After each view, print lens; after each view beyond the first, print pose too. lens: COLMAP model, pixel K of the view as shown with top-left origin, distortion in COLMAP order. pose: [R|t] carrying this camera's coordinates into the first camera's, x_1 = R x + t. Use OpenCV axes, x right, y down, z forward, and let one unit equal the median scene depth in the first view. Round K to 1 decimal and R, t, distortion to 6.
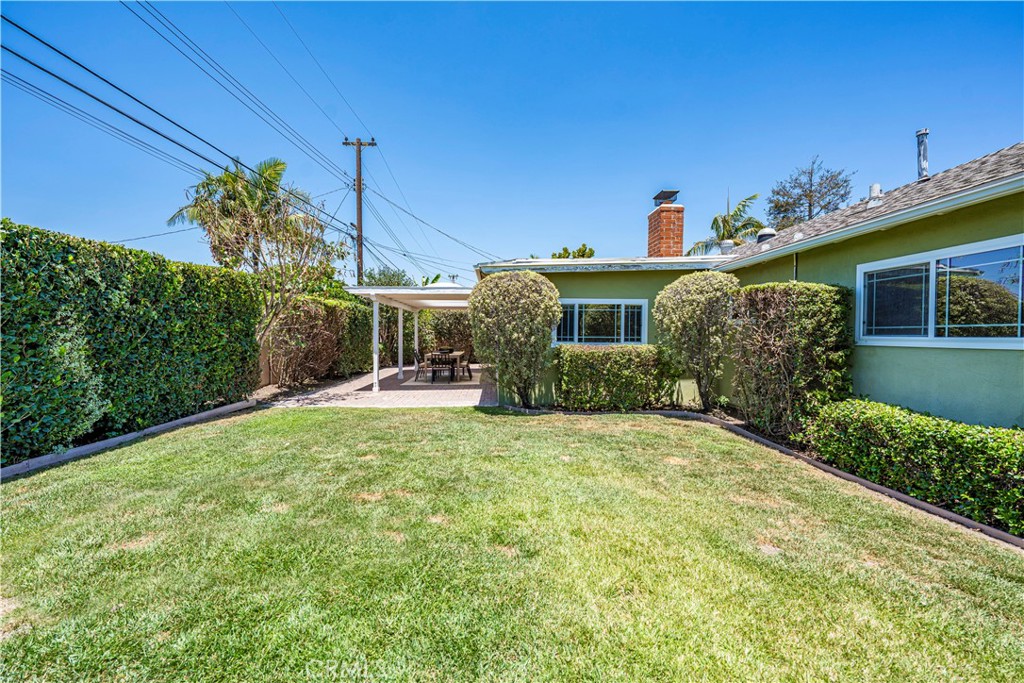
lens RADIAL K [[437.3, 0, 507.6], [0, 437.3, 342.3], [0, 0, 1]] dist [-0.001093, 0.000218]
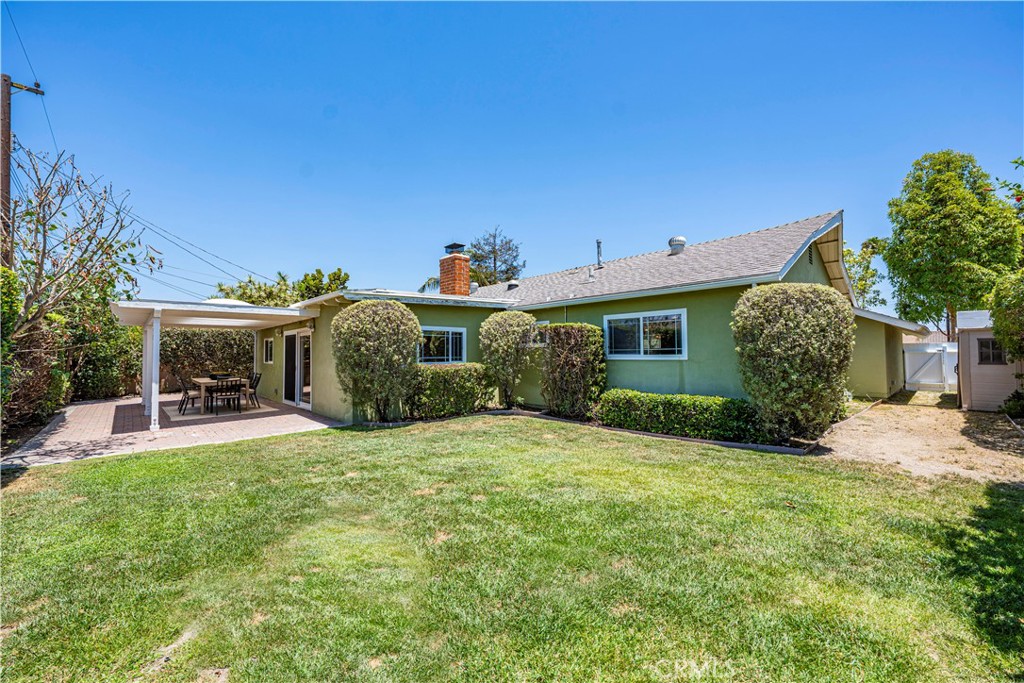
lens RADIAL K [[417.4, 0, 521.2], [0, 417.4, 338.7], [0, 0, 1]] dist [-0.003075, -0.000051]
pose [[0.734209, 0.014548, 0.678767, -0.458752], [0.022920, 0.998669, -0.046196, -0.005932], [-0.678536, 0.049475, 0.732899, -0.024276]]
